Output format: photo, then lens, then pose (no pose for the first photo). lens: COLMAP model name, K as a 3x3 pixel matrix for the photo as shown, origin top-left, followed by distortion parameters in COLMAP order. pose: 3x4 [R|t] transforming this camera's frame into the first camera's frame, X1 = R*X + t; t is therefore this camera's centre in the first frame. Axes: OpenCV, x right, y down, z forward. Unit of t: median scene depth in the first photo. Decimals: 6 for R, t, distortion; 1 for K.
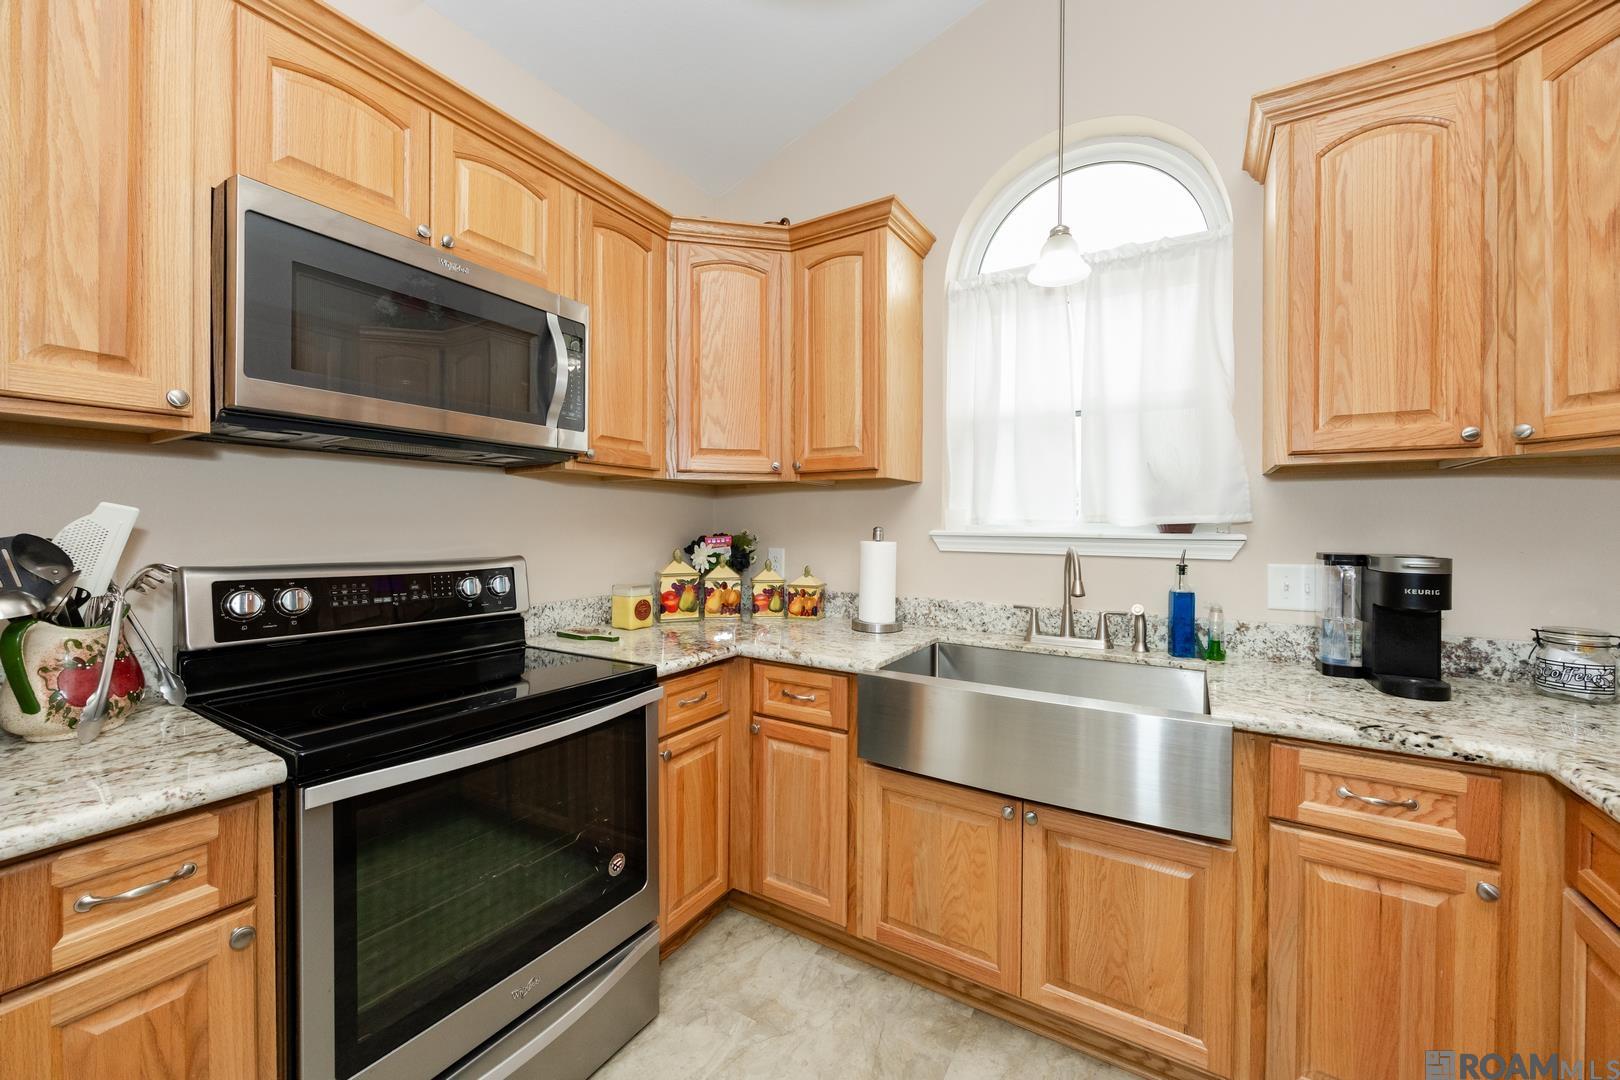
lens RADIAL K [[623.7, 0, 802.5], [0, 623.7, 527.5], [0, 0, 1]] dist [-0.010639, 0.001305]
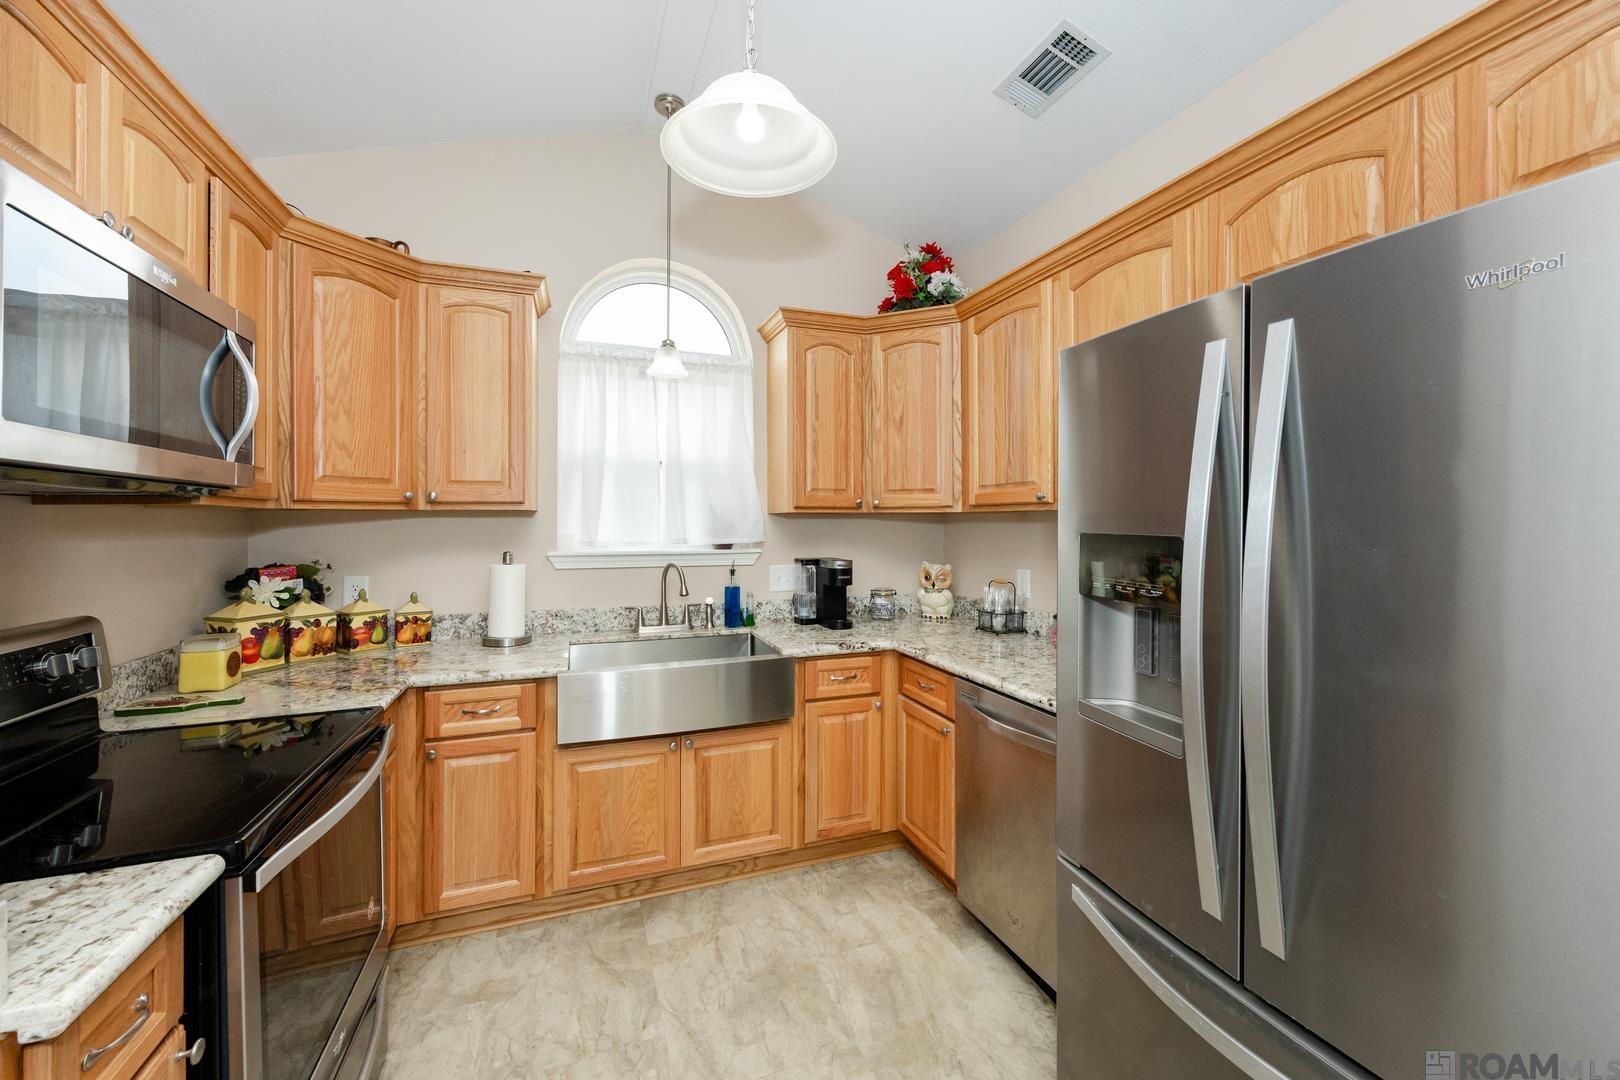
lens RADIAL K [[623.7, 0, 827.0], [0, 623.7, 518.9], [0, 0, 1]] dist [-0.010639, 0.001305]
pose [[0.602864, -0.002663, 0.797840, -0.555071], [0.007520, 0.999969, -0.002345, -0.068861], [-0.797809, 0.007413, 0.602865, -0.170991]]
